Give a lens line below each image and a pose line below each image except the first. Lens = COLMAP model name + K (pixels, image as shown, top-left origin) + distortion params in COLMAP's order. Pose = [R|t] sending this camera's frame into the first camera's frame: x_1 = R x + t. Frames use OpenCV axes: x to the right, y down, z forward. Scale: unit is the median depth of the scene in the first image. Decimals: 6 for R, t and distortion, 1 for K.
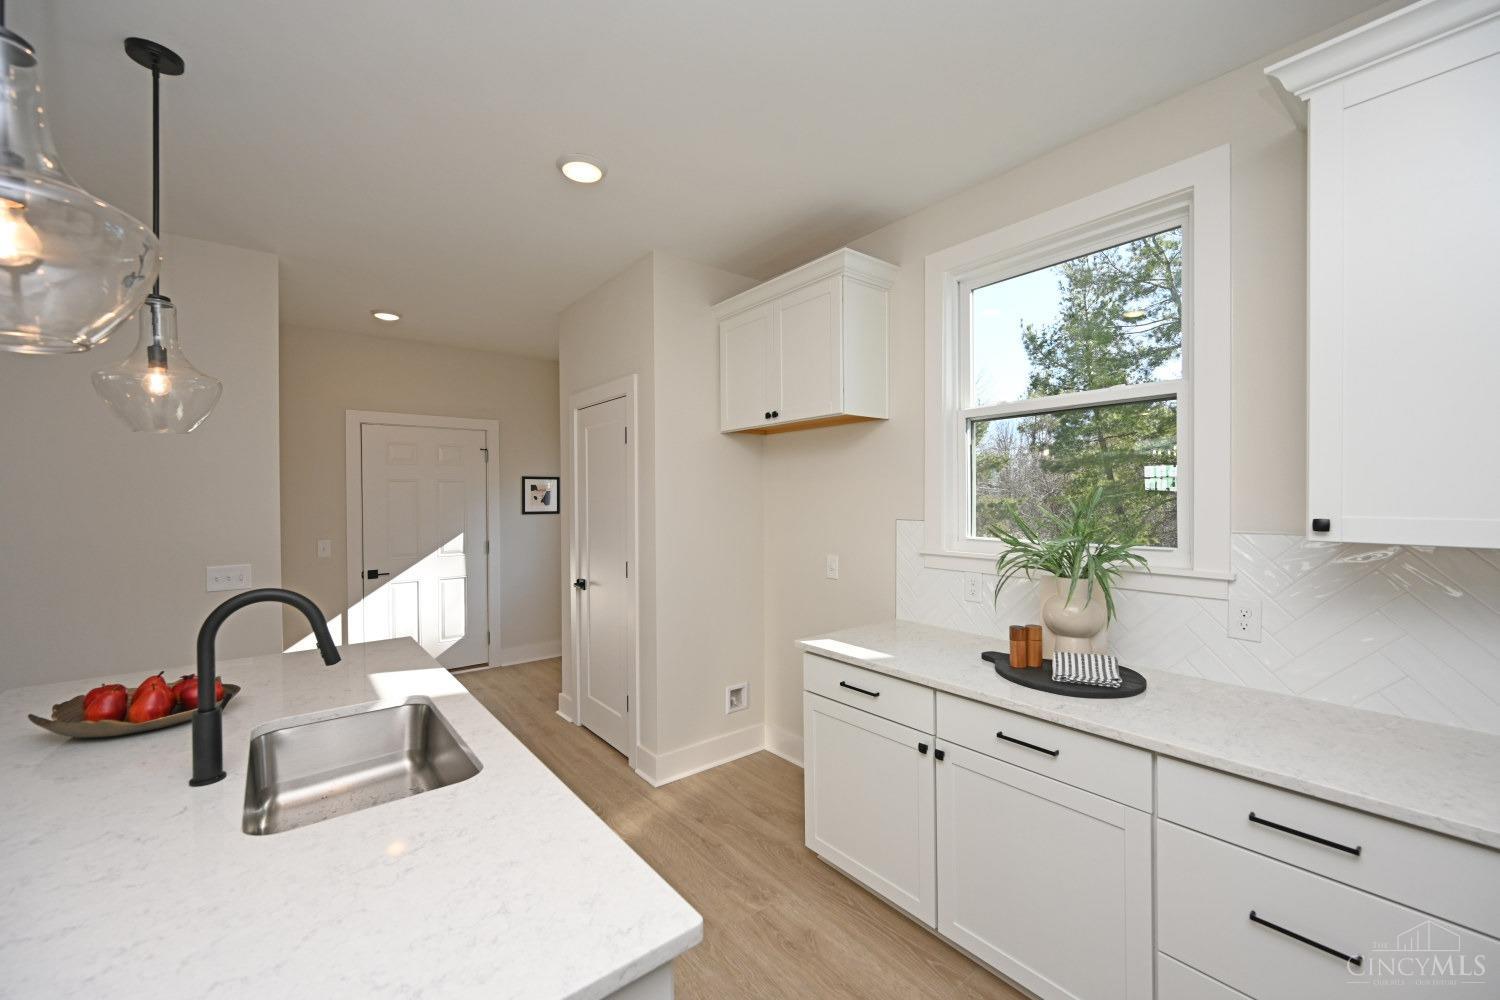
lens RADIAL K [[597.3, 0, 748.5], [0, 597.3, 500.4], [0, 0, 1]] dist [-0.003662, -0.000324]
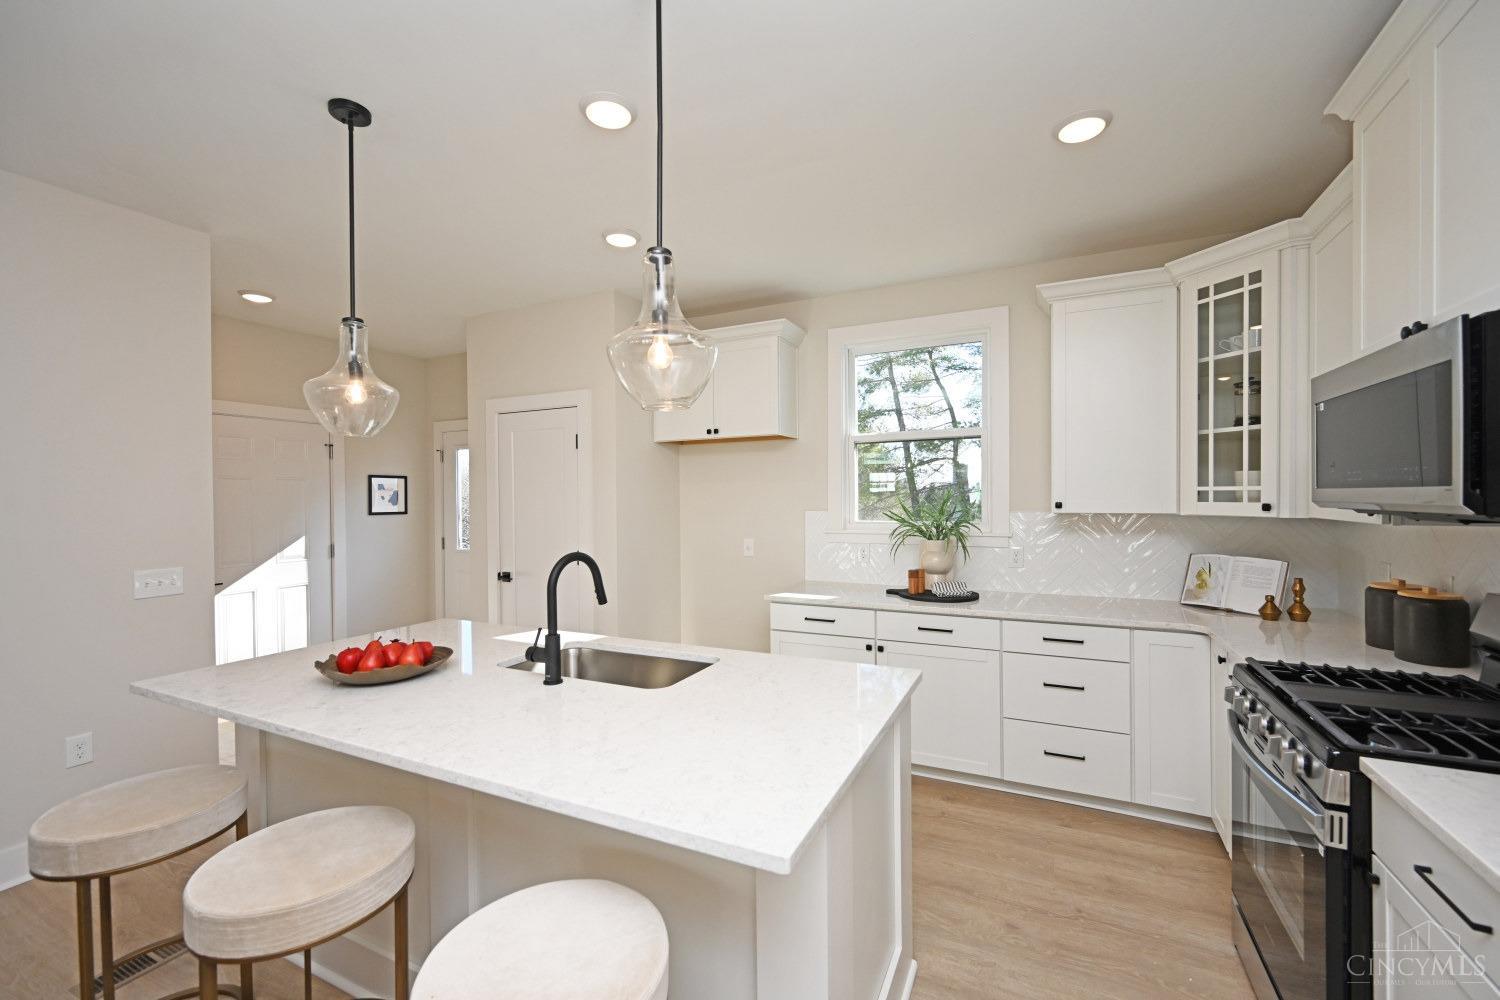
lens RADIAL K [[597.3, 0, 762.7], [0, 597.3, 498.5], [0, 0, 1]] dist [-0.003662, -0.000324]
pose [[0.901589, -0.002274, 0.432588, -0.428439], [0.005586, 0.999964, -0.006387, 0.012536], [-0.432558, 0.008175, 0.901569, -0.218775]]
